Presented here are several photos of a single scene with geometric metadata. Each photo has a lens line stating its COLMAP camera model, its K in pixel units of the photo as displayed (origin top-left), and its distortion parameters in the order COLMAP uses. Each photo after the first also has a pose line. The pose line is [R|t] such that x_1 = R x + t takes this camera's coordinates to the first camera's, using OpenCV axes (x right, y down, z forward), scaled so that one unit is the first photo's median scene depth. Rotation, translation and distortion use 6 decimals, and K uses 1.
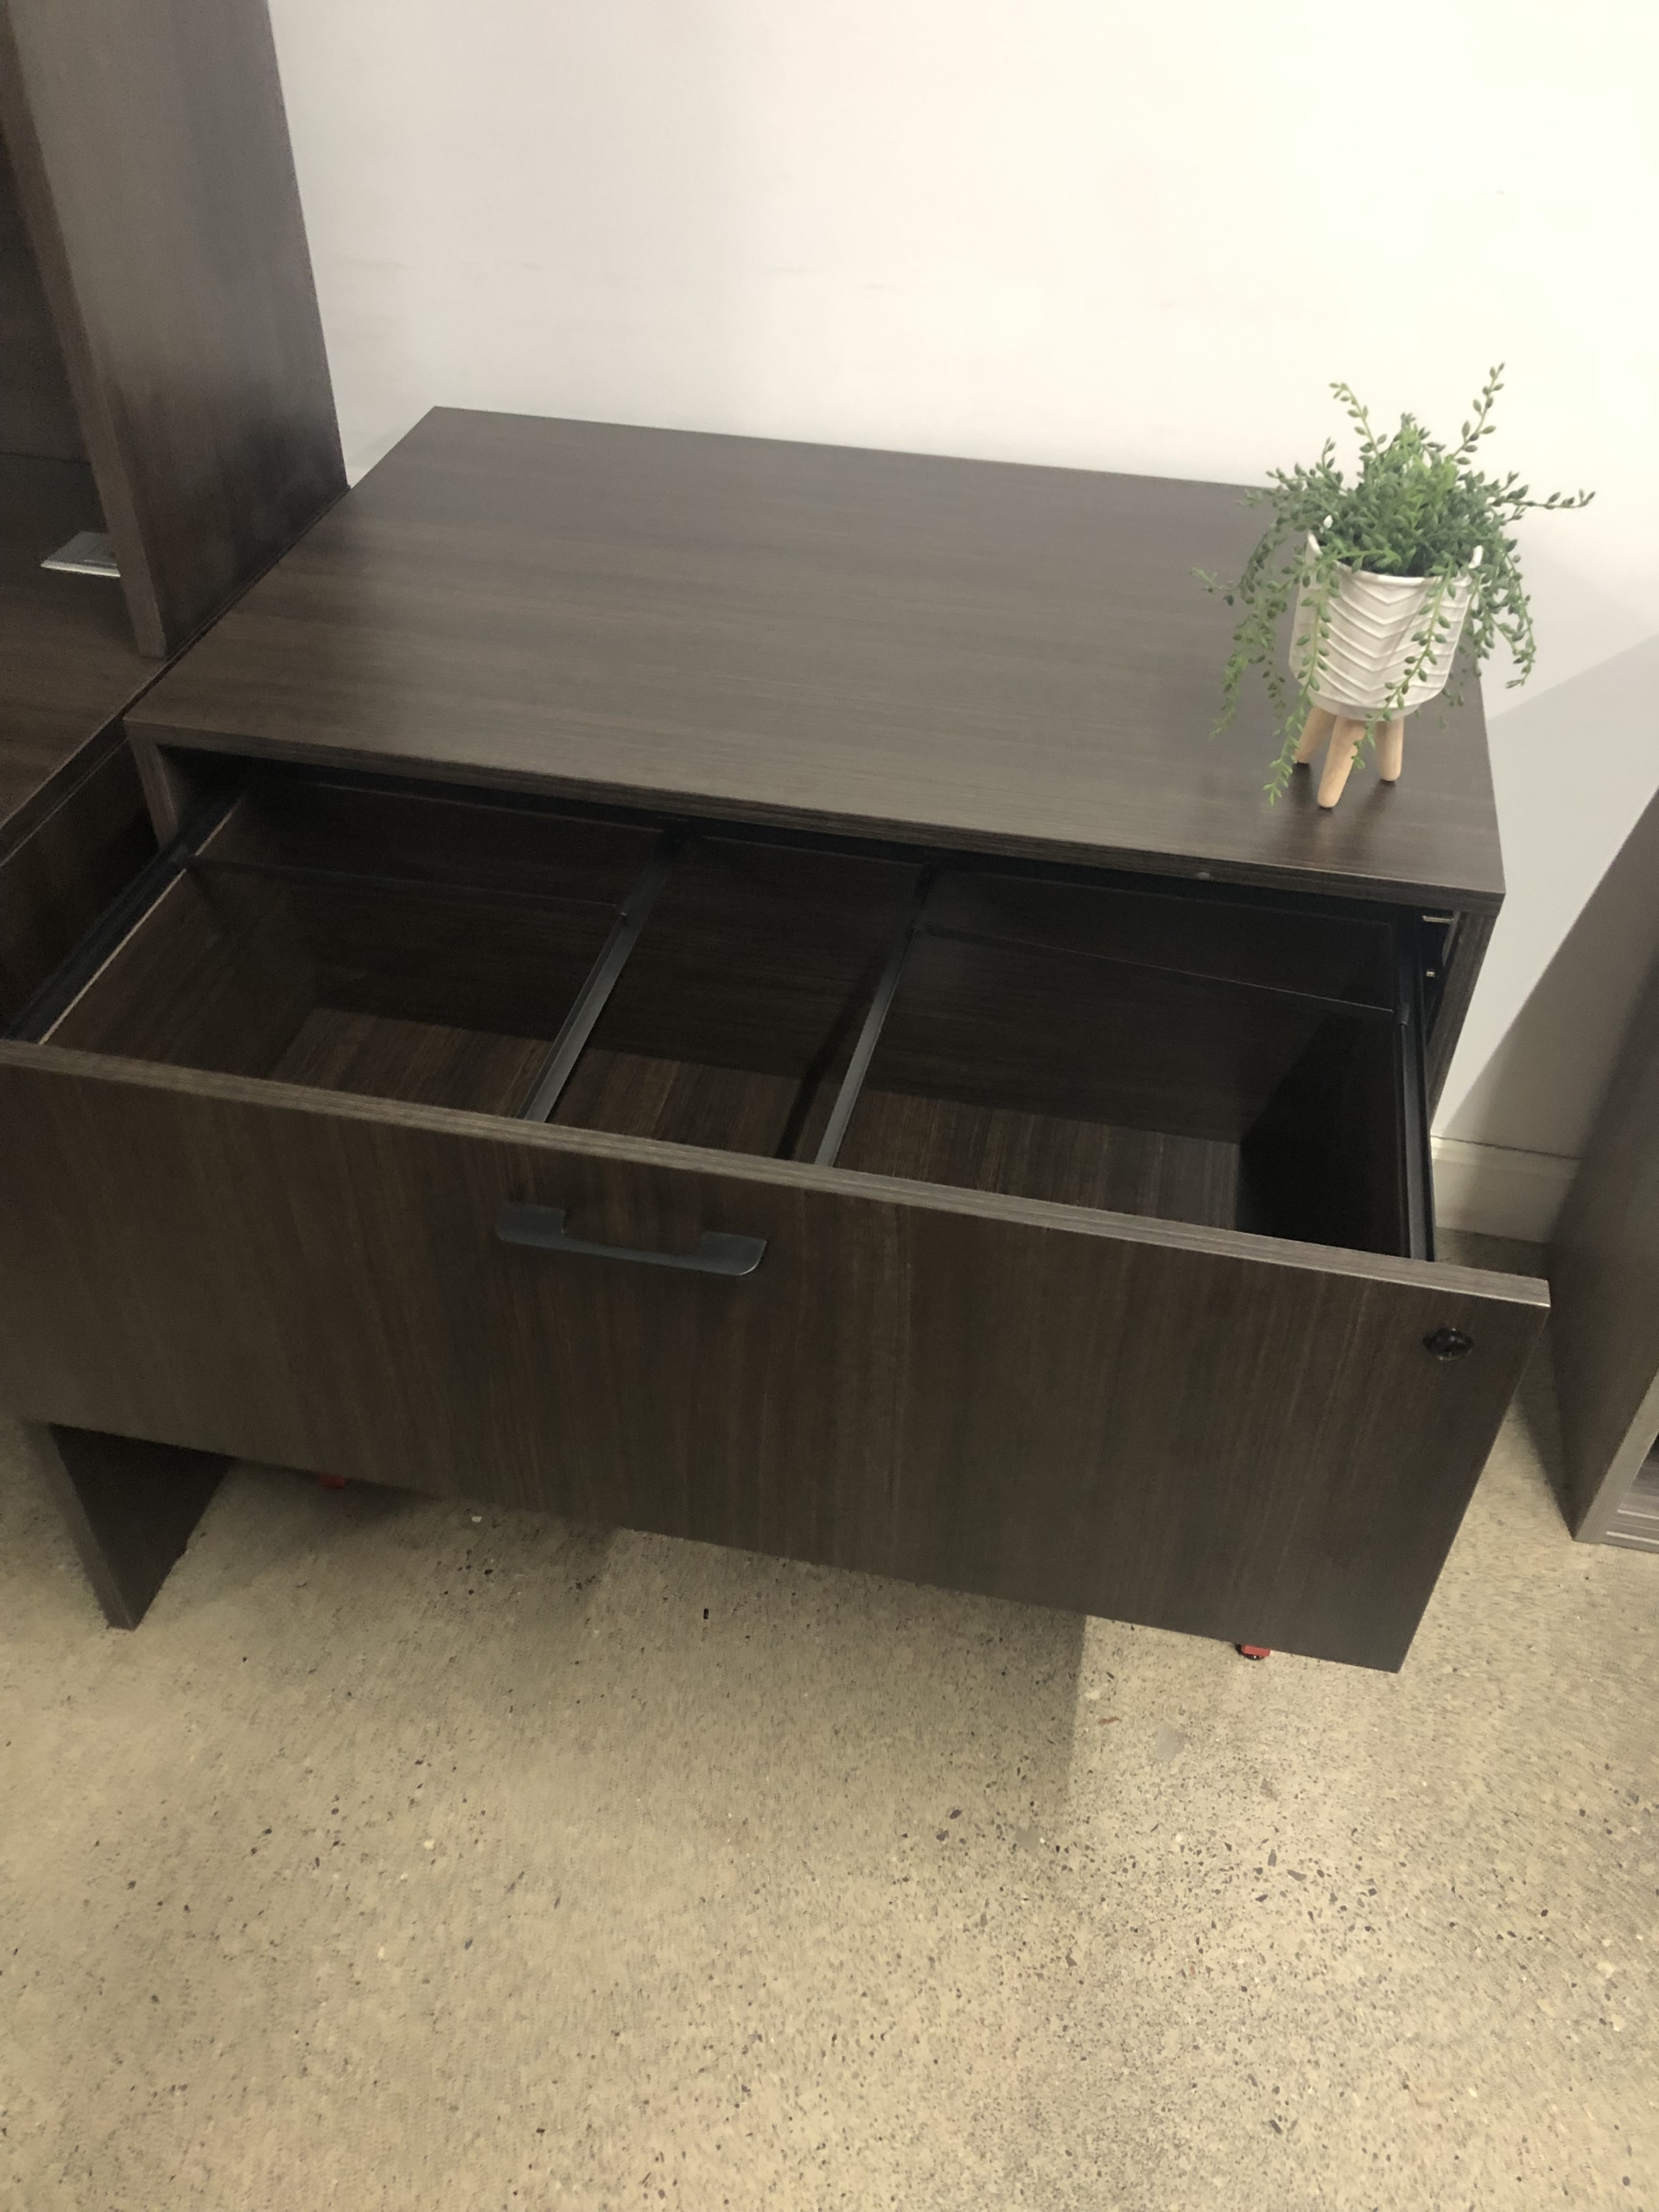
lens RADIAL K [[1785.6, 0, 838.5], [0, 1785.6, 1109.9], [0, 0, 1]] dist [0.030467, -0.033209]
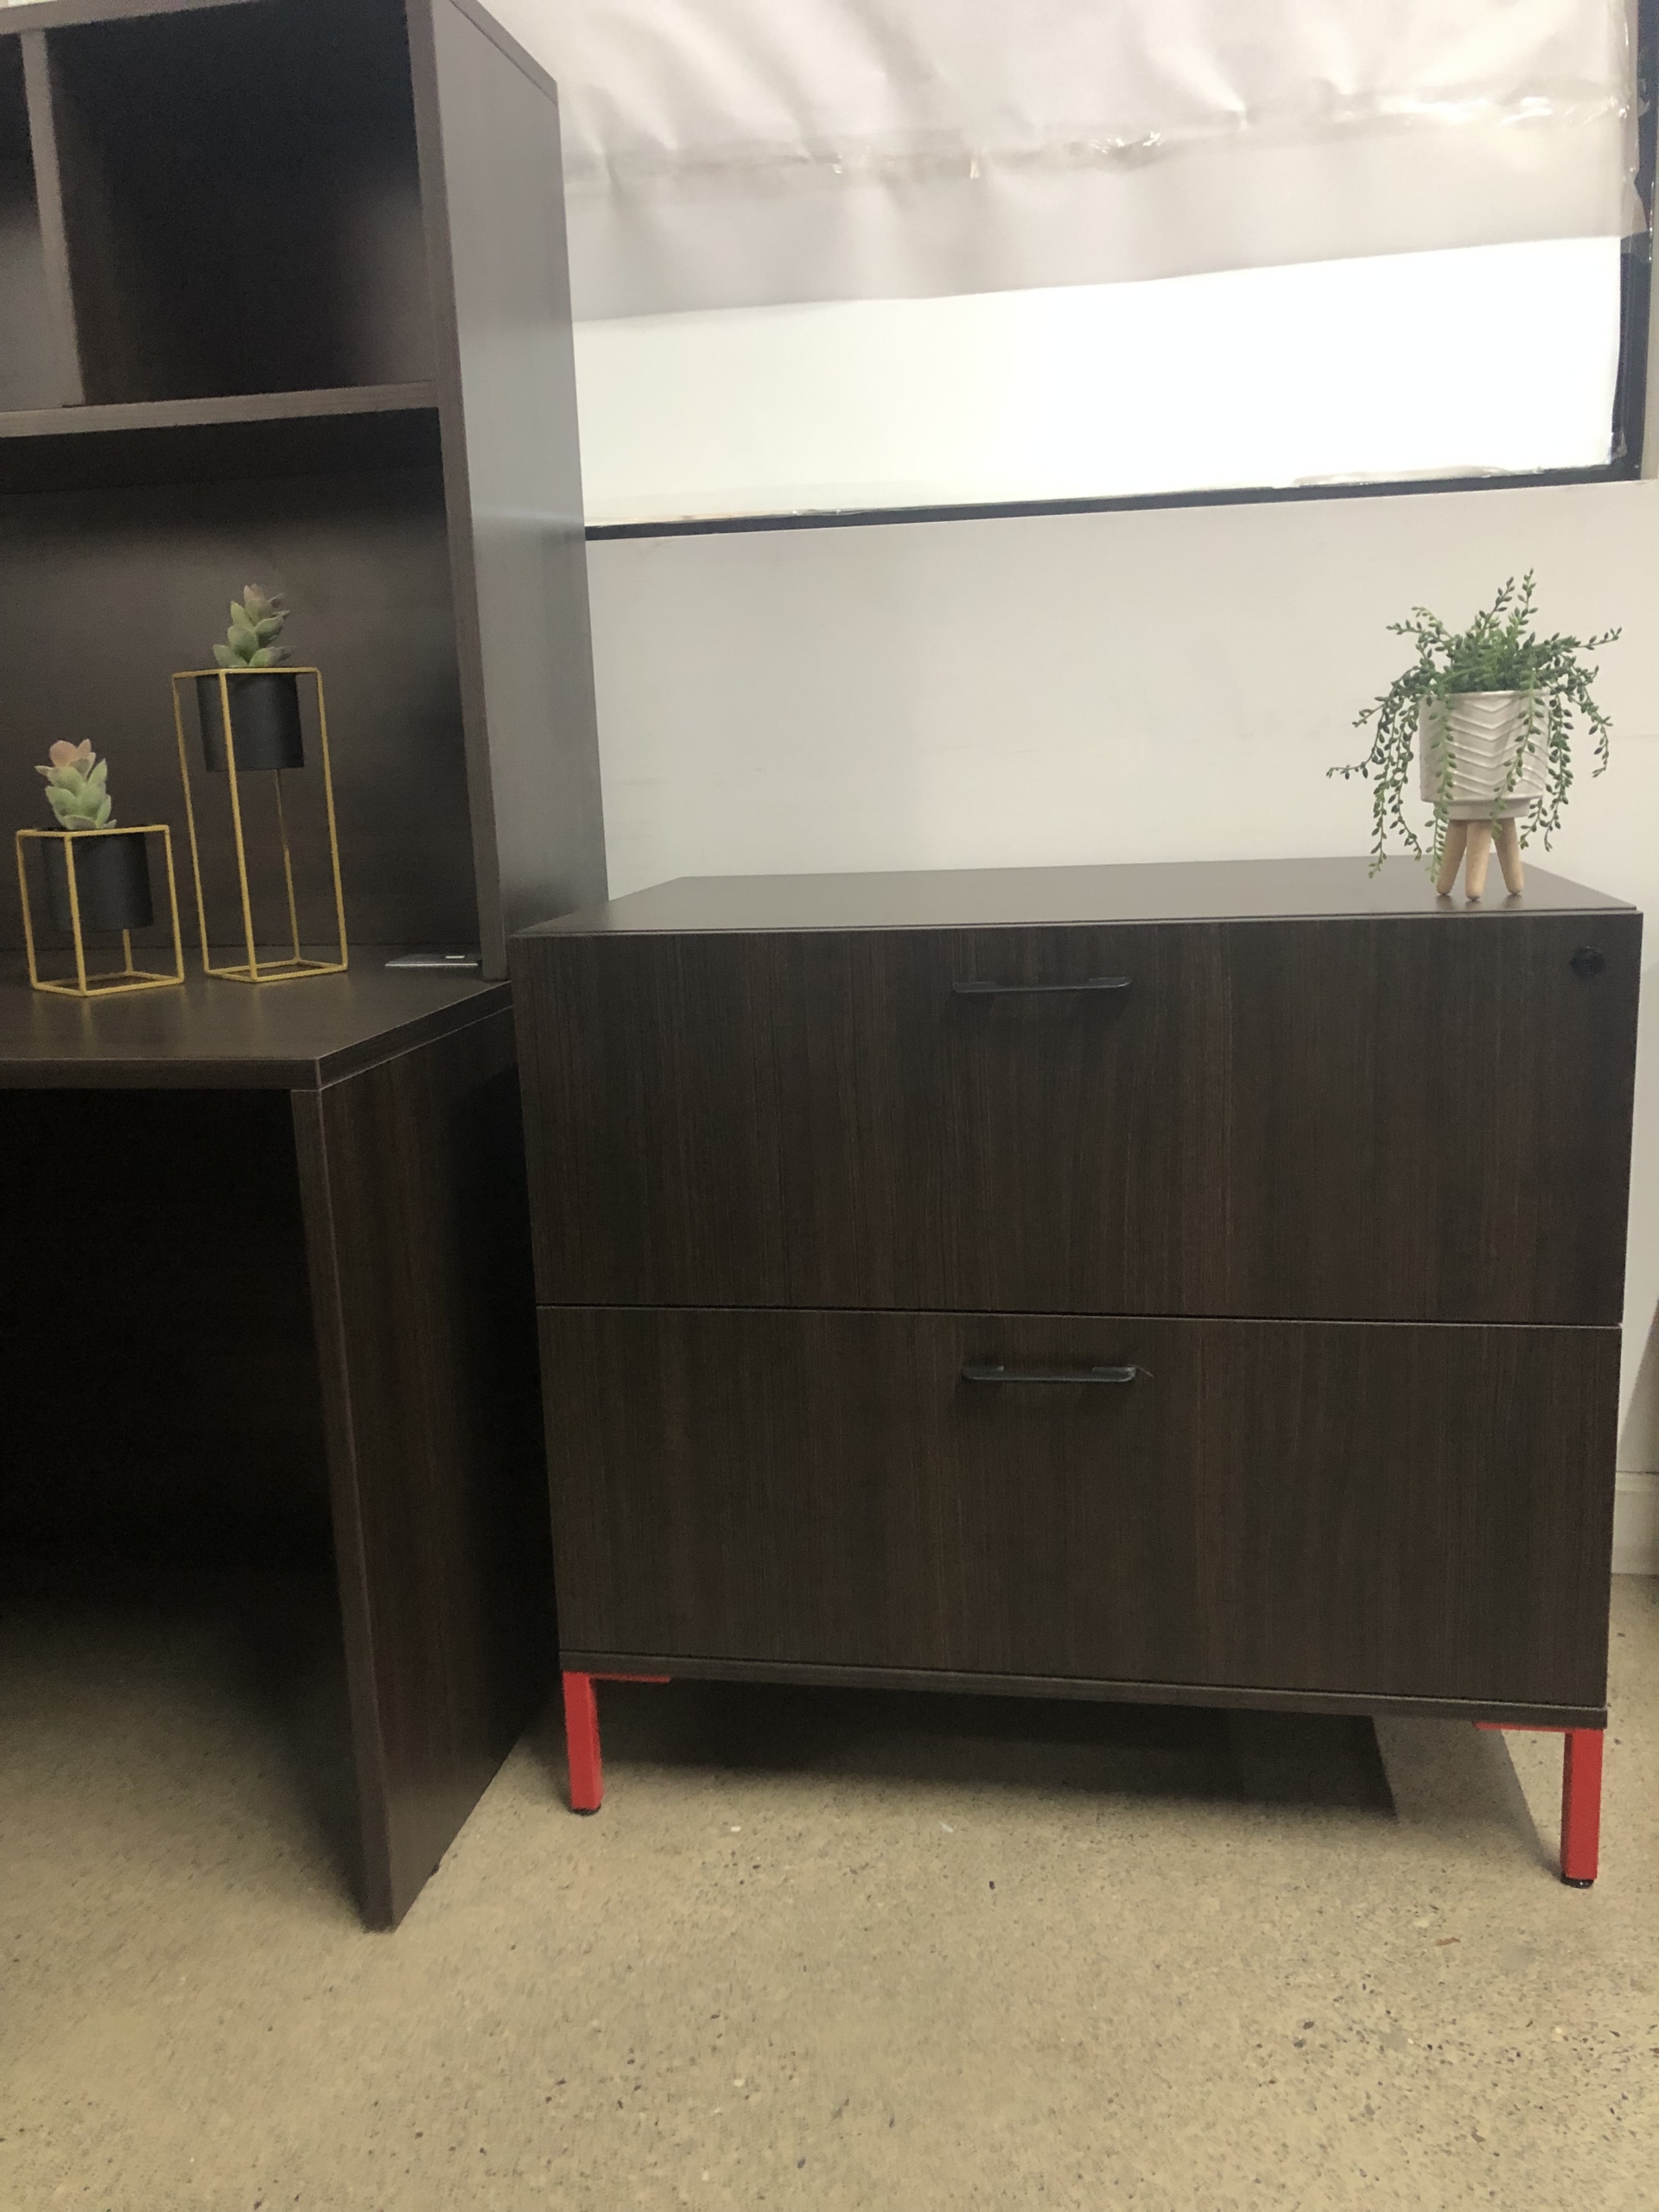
lens RADIAL K [[1785.6, 0, 819.5], [0, 1785.6, 1102.0], [0, 0, 1]] dist [0.030467, -0.033209]
pose [[0.997891, -0.064122, 0.010138, -0.166997], [0.060706, 0.866349, -0.495736, 0.437202], [0.023004, 0.495306, 0.868414, -0.034879]]
